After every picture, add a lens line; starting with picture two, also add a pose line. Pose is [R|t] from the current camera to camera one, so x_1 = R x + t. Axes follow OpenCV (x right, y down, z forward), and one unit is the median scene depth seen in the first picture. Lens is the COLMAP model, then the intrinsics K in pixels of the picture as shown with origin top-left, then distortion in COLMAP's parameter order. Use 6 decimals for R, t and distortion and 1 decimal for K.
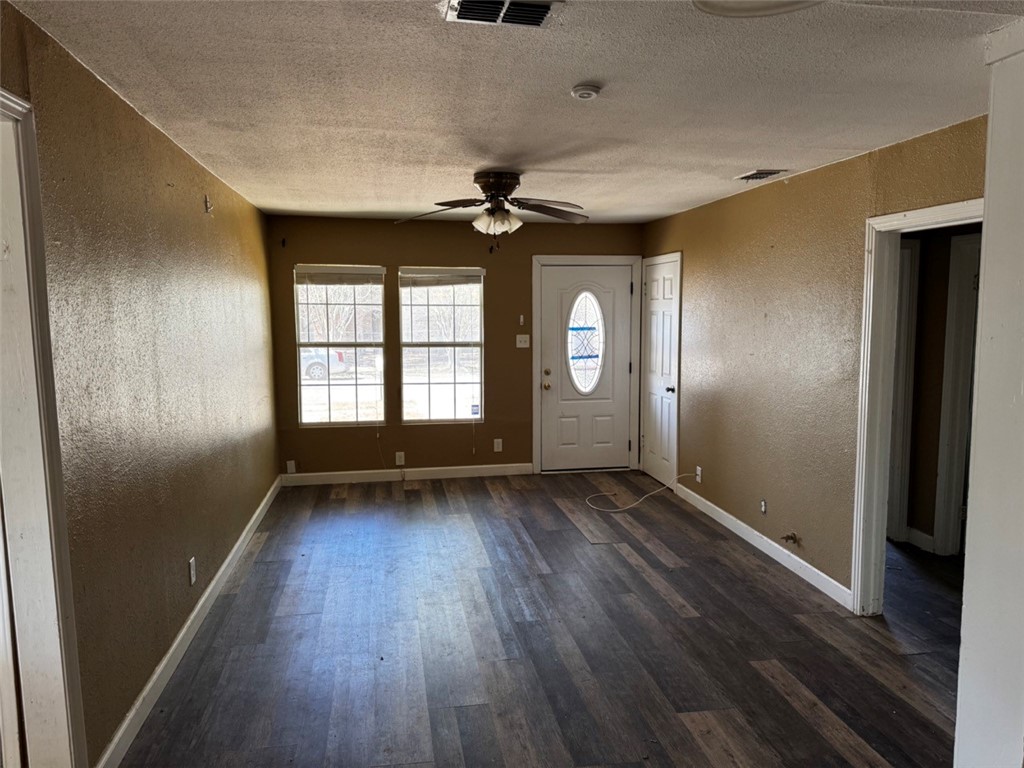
lens RADIAL K [[727.1, 0, 512.4], [0, 727.1, 384.9], [0, 0, 1]] dist [-0.029656, -0.004838]
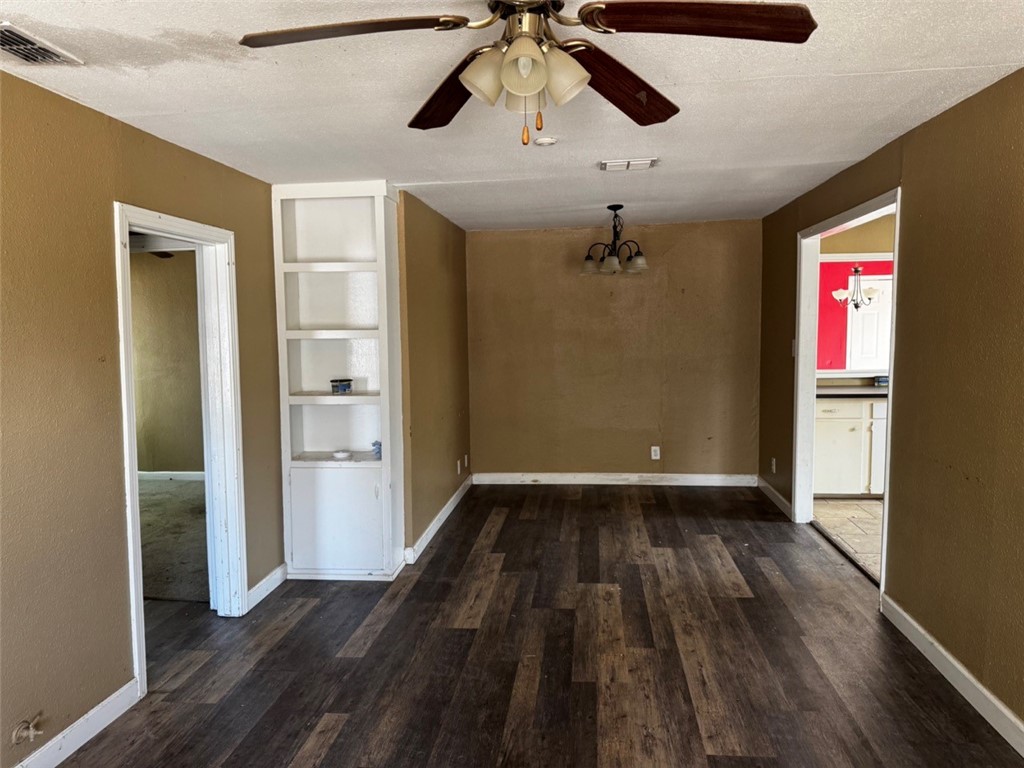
lens RADIAL K [[727.1, 0, 511.3], [0, 727.1, 384.1], [0, 0, 1]] dist [-0.029656, -0.004838]
pose [[-0.960014, -0.002372, 0.279941, -0.160926], [0.050182, 0.982310, 0.180415, -0.171399], [-0.275417, 0.187249, -0.942912, 1.835418]]
